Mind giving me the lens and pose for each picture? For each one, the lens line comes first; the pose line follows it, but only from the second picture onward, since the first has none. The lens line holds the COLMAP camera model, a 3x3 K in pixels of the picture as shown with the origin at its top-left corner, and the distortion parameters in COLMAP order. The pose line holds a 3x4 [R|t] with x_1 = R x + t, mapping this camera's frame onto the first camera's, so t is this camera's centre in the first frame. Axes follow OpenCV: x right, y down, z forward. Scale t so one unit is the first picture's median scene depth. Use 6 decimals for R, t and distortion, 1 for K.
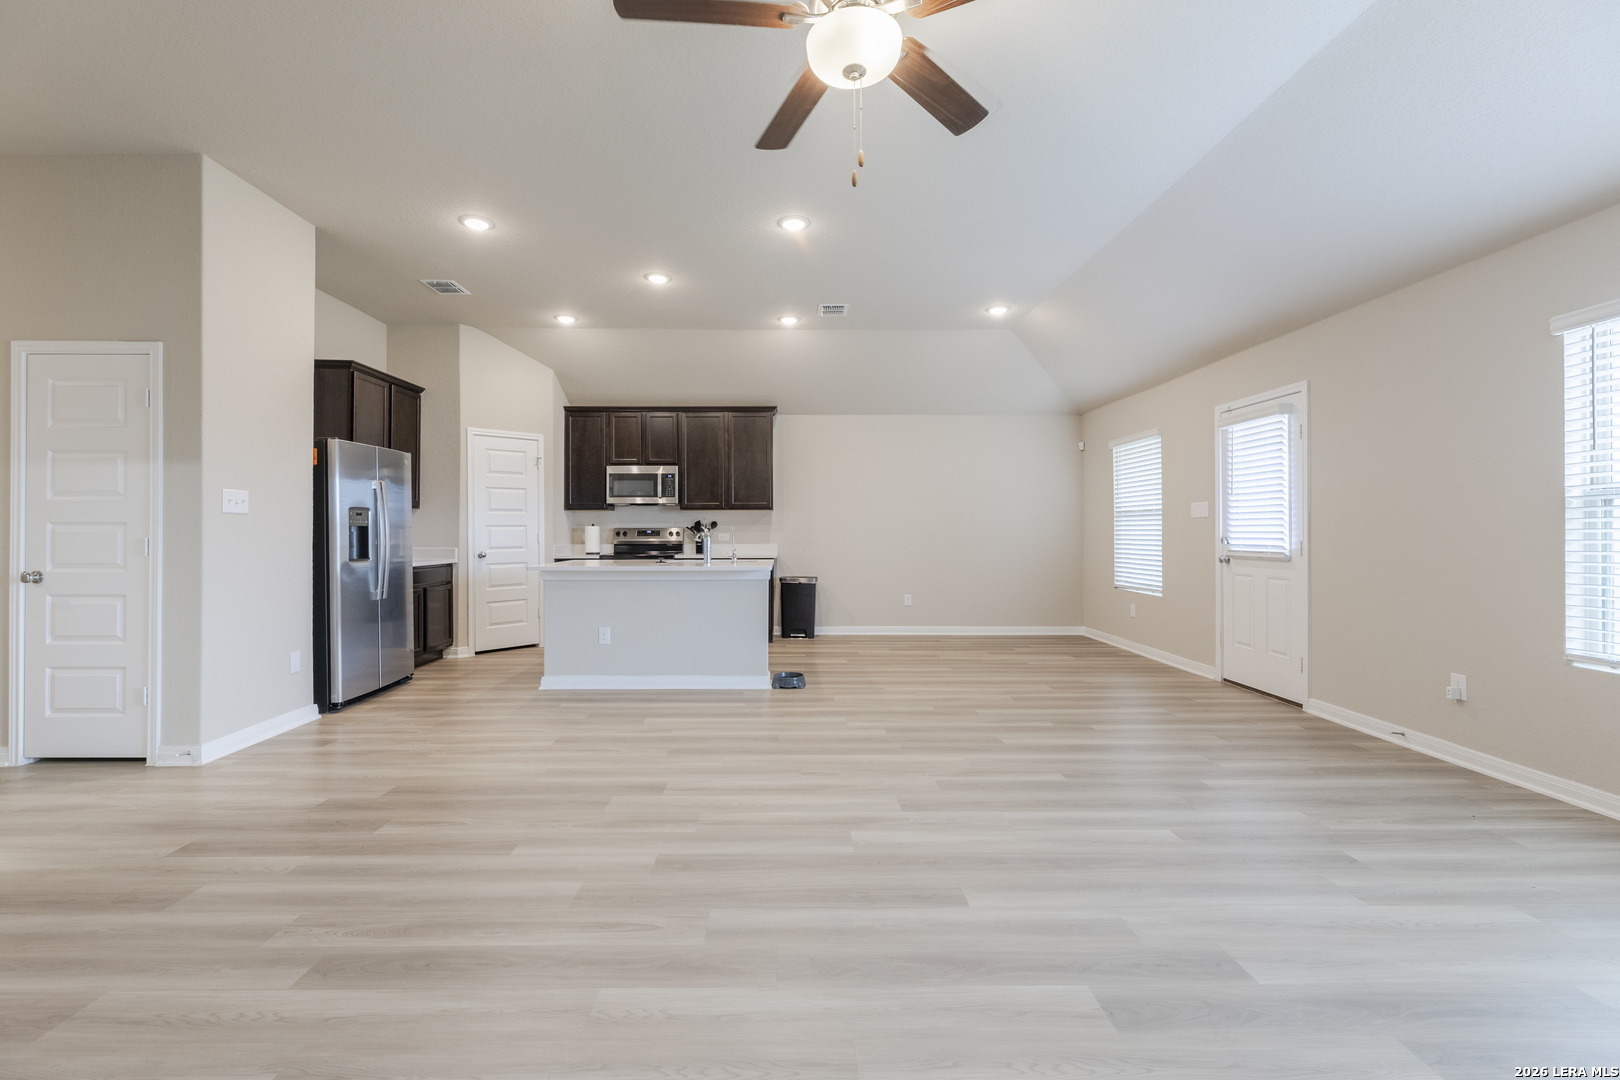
lens RADIAL K [[680.8, 0, 811.6], [0, 680.8, 526.3], [0, 0, 1]] dist [0.004994, 0.000685]
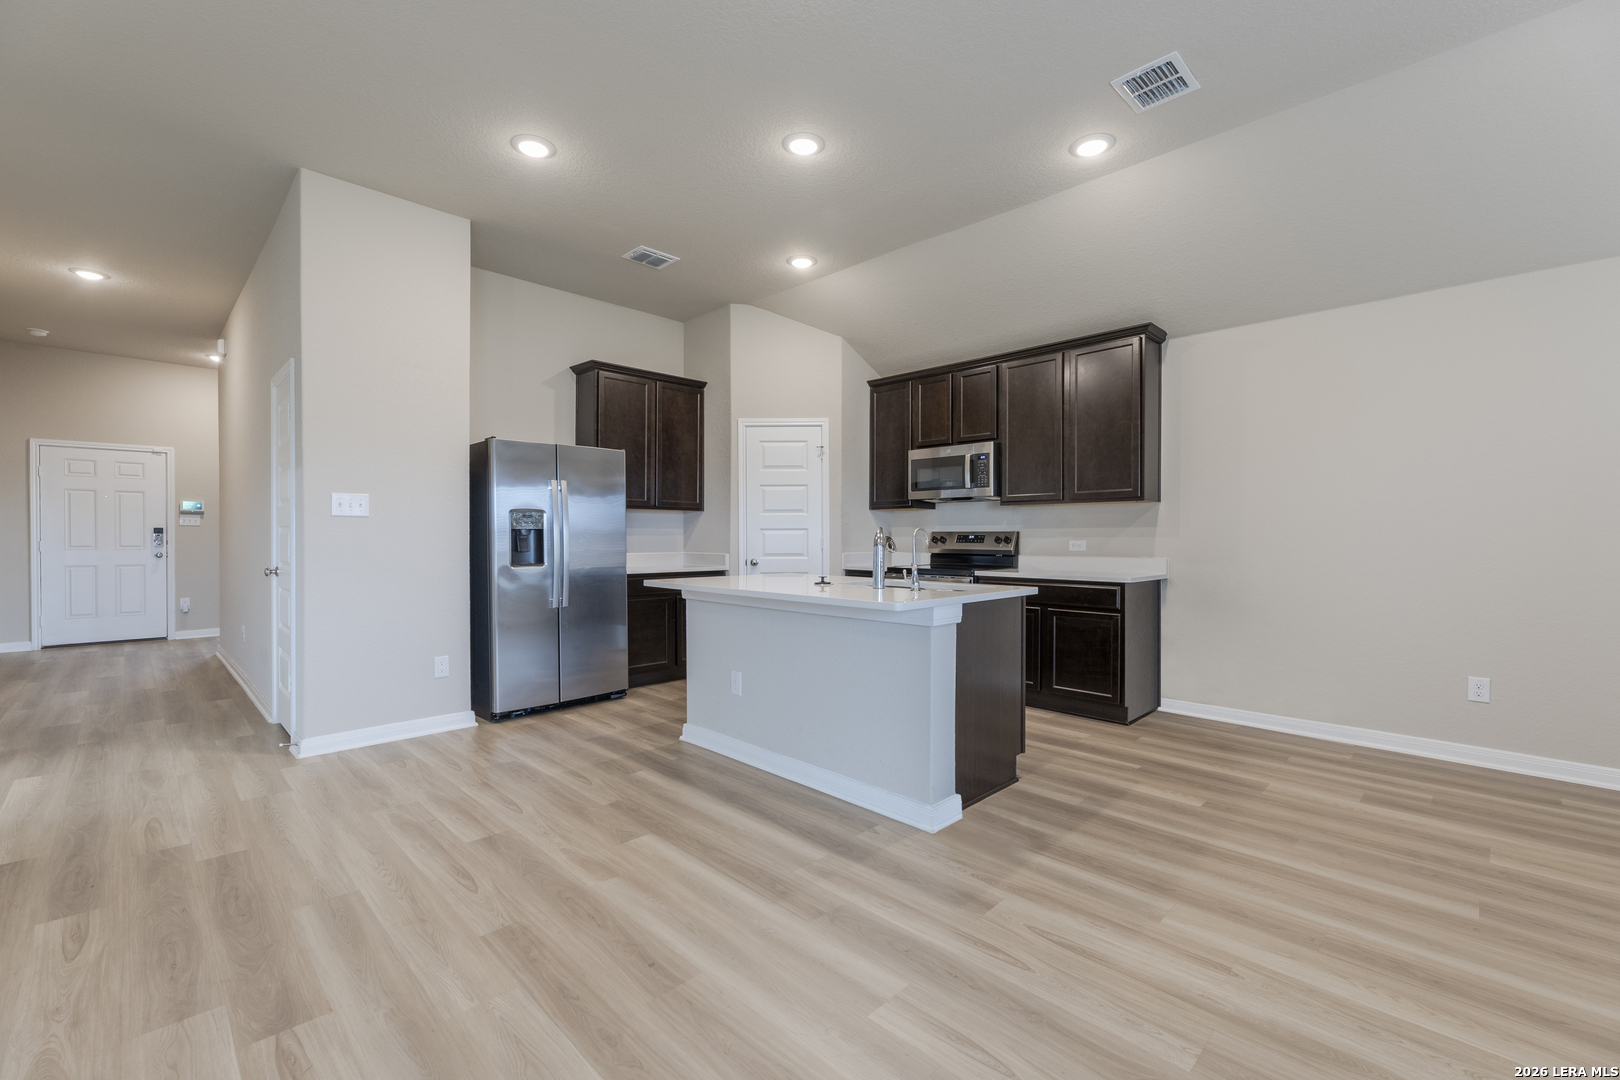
lens RADIAL K [[680.8, 0, 818.3], [0, 680.8, 543.6], [0, 0, 1]] dist [0.004994, 0.000685]
pose [[0.683408, 0.012513, -0.729929, 0.200291], [0.001077, 0.999835, 0.018148, 0.001847], [0.730036, -0.013188, 0.683282, 0.428664]]
